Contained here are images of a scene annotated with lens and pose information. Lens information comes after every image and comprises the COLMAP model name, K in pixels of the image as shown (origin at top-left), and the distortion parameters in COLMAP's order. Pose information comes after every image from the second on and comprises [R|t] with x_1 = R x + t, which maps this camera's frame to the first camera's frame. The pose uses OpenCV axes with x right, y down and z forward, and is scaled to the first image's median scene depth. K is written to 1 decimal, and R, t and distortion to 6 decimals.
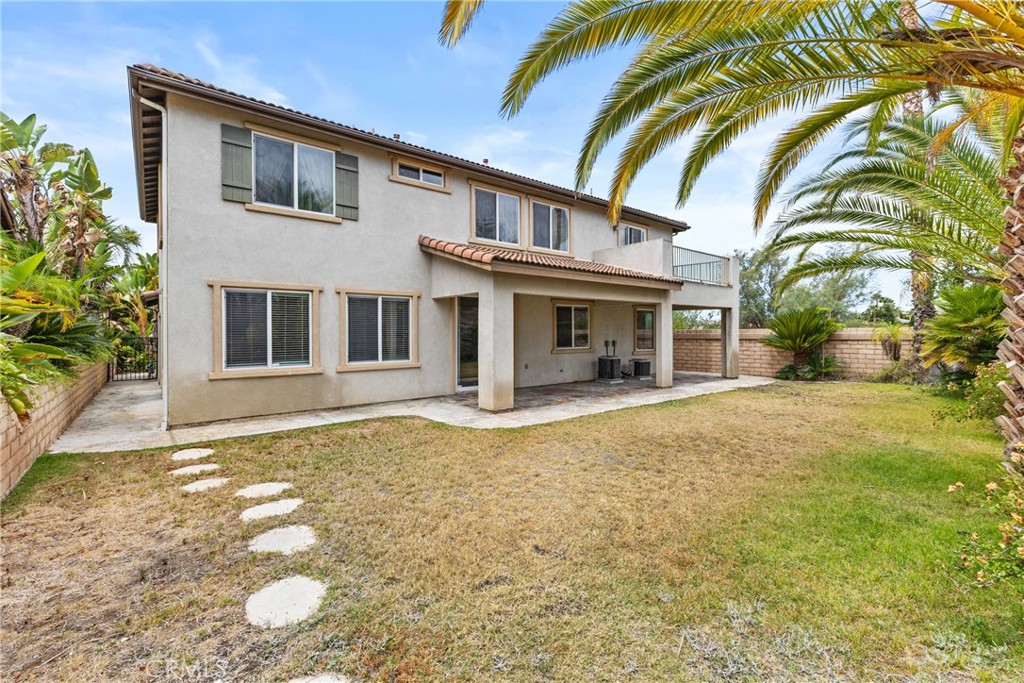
lens RADIAL K [[444.7, 0, 518.0], [0, 444.7, 335.6], [0, 0, 1]] dist [0.007225, -0.000724]
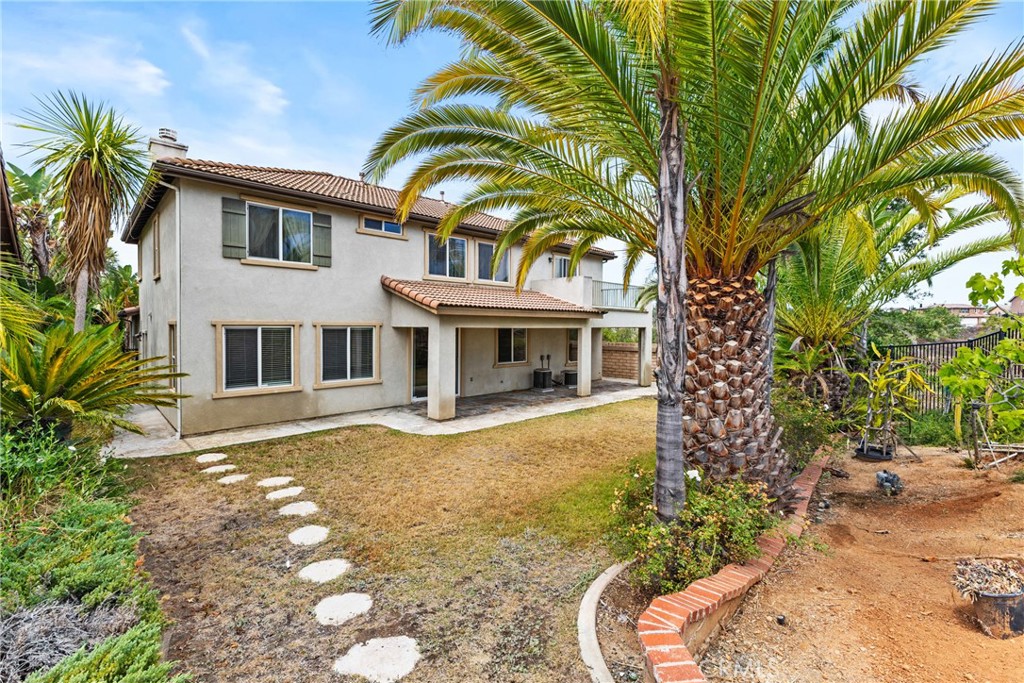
lens RADIAL K [[444.7, 0, 519.9], [0, 444.7, 336.7], [0, 0, 1]] dist [0.007225, -0.000724]
pose [[0.996647, 0.008488, 0.081379, 0.075384], [-0.009916, 0.999804, 0.017153, -0.101968], [-0.081217, -0.017903, 0.996536, -0.320846]]
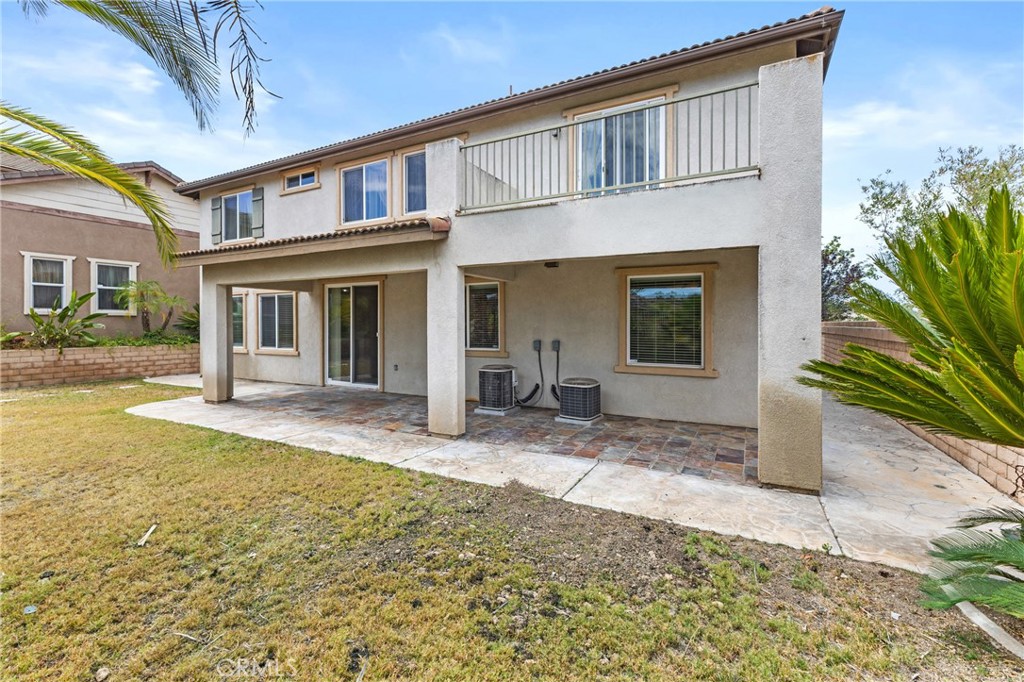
lens RADIAL K [[444.7, 0, 513.8], [0, 444.7, 332.7], [0, 0, 1]] dist [0.007225, -0.000724]
pose [[0.389161, 0.022519, -0.920895, 1.246375], [-0.007598, 0.999746, 0.021236, -0.017707], [0.921139, -0.001267, 0.389233, 1.311567]]
